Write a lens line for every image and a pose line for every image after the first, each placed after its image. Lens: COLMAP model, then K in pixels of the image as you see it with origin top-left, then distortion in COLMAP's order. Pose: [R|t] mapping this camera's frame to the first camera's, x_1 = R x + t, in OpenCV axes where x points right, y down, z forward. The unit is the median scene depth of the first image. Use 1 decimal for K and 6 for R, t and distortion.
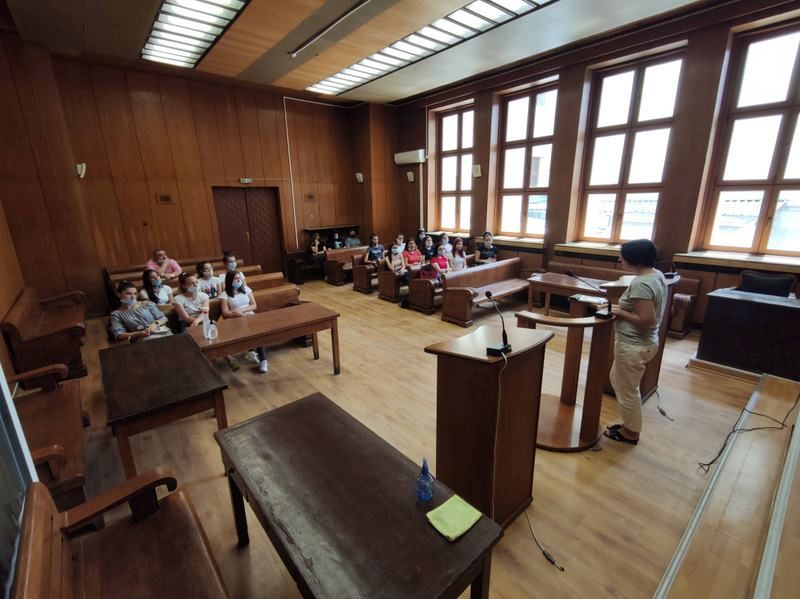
lens RADIAL K [[367.1, 0, 400.0], [0, 367.1, 299.5], [0, 0, 1]] dist [0.002853, 0.000088]
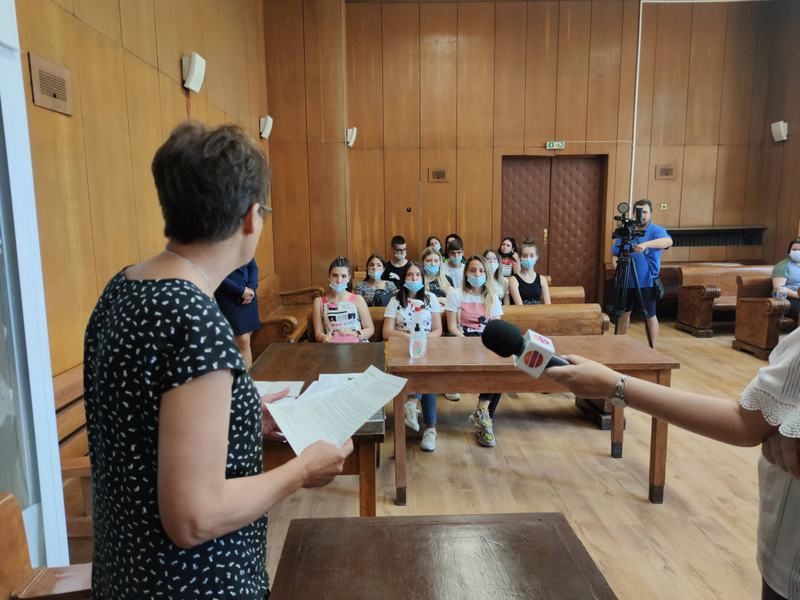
lens RADIAL K [[559.8, 0, 400.0], [0, 559.8, 300.0], [0, 0, 1]] dist [0.025463, -0.003895]
pose [[0.772391, 0.095693, -0.627897, -0.004726], [-0.175349, 0.982292, -0.065997, 0.044974], [0.610463, 0.161076, 0.775493, 0.177010]]
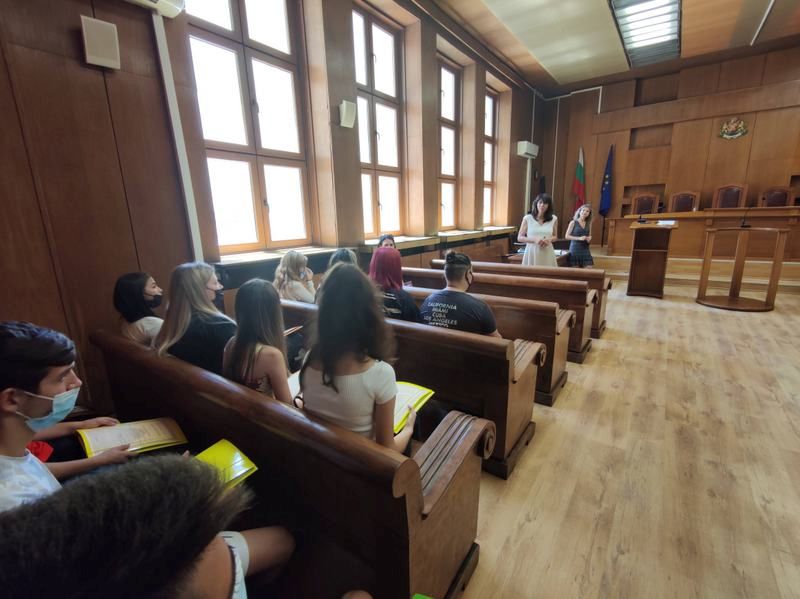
lens RADIAL K [[367.1, 0, 400.0], [0, 367.1, 299.5], [0, 0, 1]] dist [0.002853, 0.000088]
pose [[-0.241821, -0.189657, 0.951605, -0.383572], [0.295589, 0.919701, 0.258414, -0.264083], [-0.924202, 0.343774, -0.166343, 1.283799]]
